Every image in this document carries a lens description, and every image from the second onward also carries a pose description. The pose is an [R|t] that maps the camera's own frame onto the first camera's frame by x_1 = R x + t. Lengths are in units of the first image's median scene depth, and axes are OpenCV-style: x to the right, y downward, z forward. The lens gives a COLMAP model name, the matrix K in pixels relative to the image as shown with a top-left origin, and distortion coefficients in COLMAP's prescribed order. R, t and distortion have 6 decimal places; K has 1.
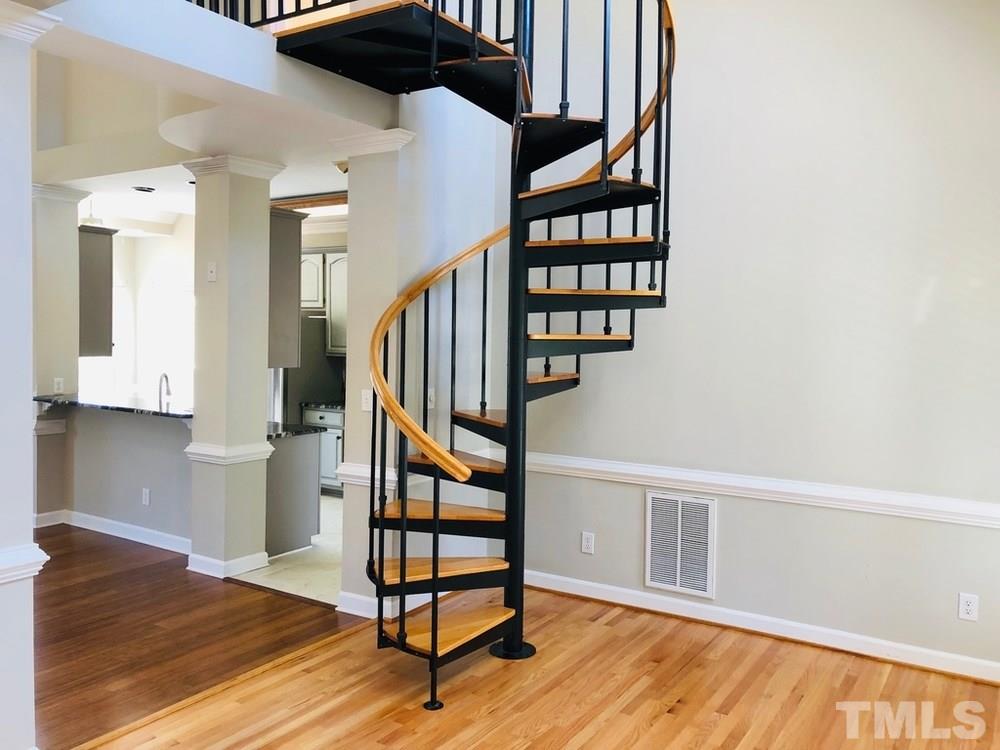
lens RADIAL K [[820.4, 0, 484.8], [0, 820.4, 356.4], [0, 0, 1]] dist [0.058785, -0.061992]
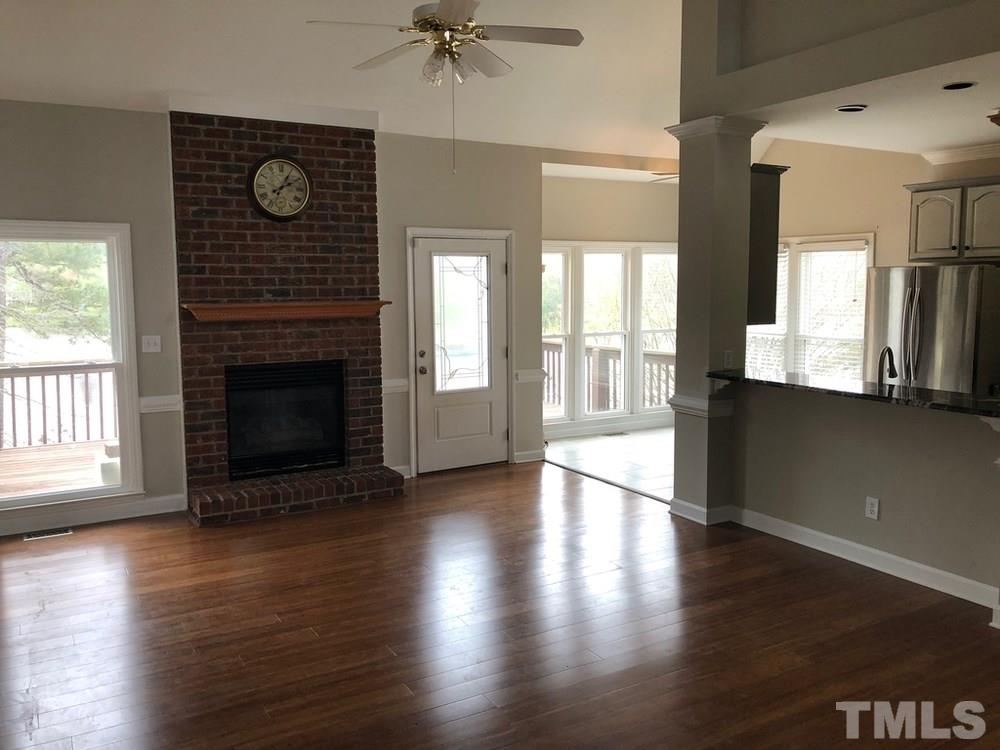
lens RADIAL K [[820.4, 0, 498.9], [0, 820.4, 362.7], [0, 0, 1]] dist [0.058785, -0.061992]
pose [[0.901760, 0.022709, -0.431639, -0.454713], [0.004027, 0.998134, 0.060926, -0.016647], [0.432218, -0.056679, 0.899986, 0.186366]]
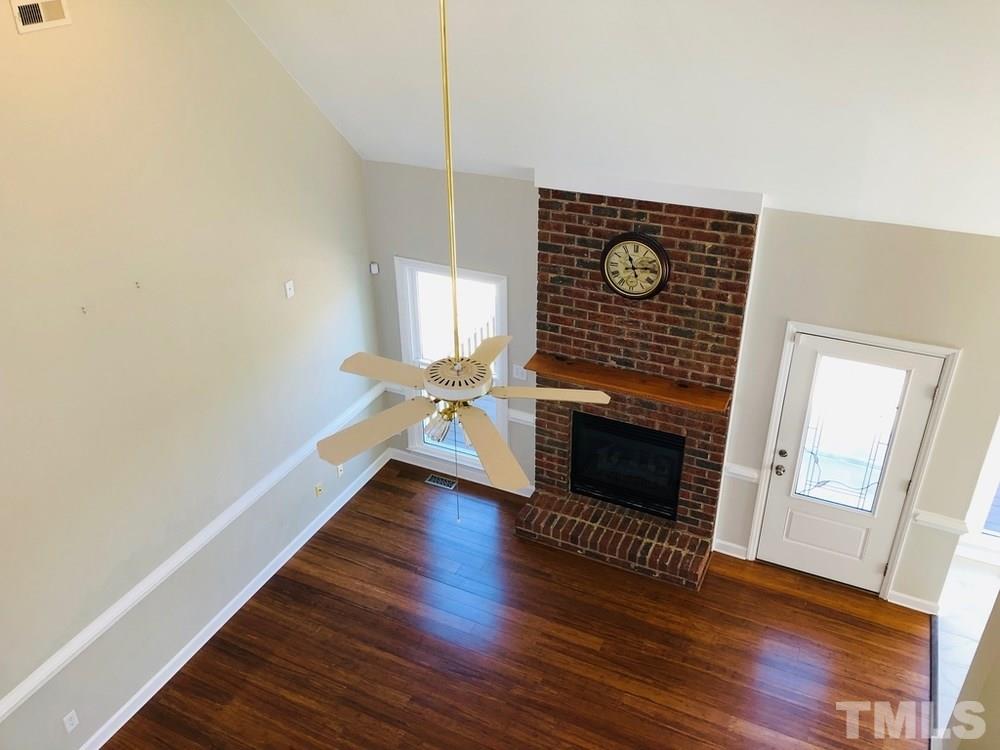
lens RADIAL K [[820.4, 0, 507.6], [0, 820.4, 354.8], [0, 0, 1]] dist [0.058785, -0.061992]
pose [[0.163758, 0.453617, -0.876022, -0.264667], [-0.031387, 0.889956, 0.454965, -0.565074], [0.986001, -0.047008, 0.159975, 0.753425]]
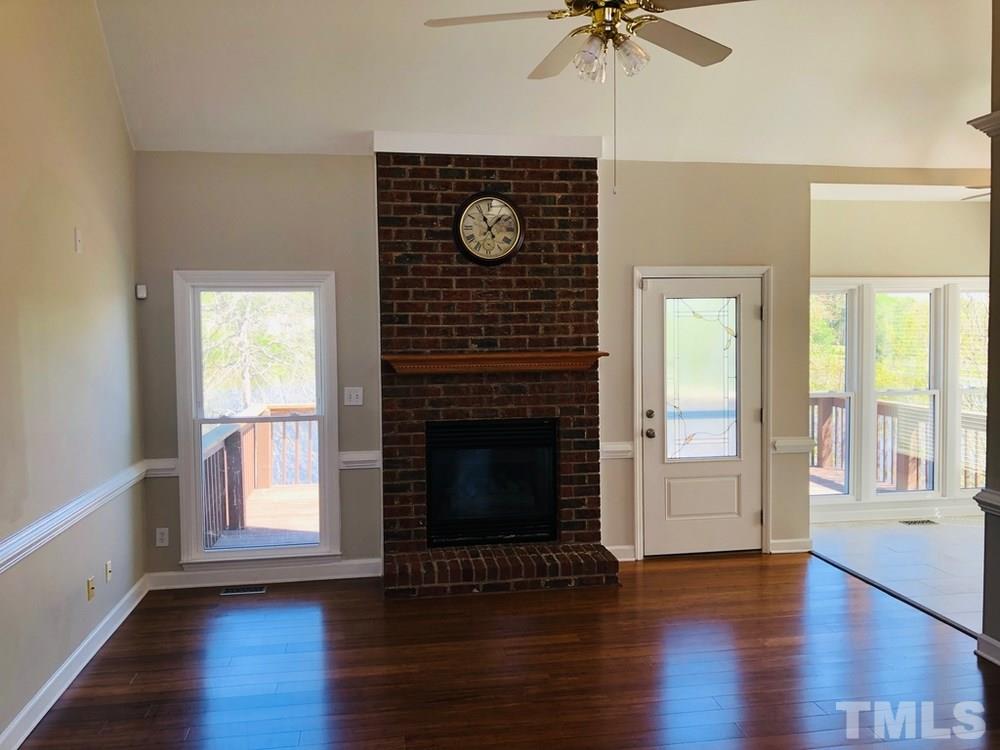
lens RADIAL K [[820.4, 0, 508.3], [0, 820.4, 362.9], [0, 0, 1]] dist [0.058785, -0.061992]
pose [[0.693643, 0.012022, -0.720218, -0.461368], [-0.006104, 0.999923, 0.010812, -0.031475], [0.720293, -0.003104, 0.693663, 0.394866]]
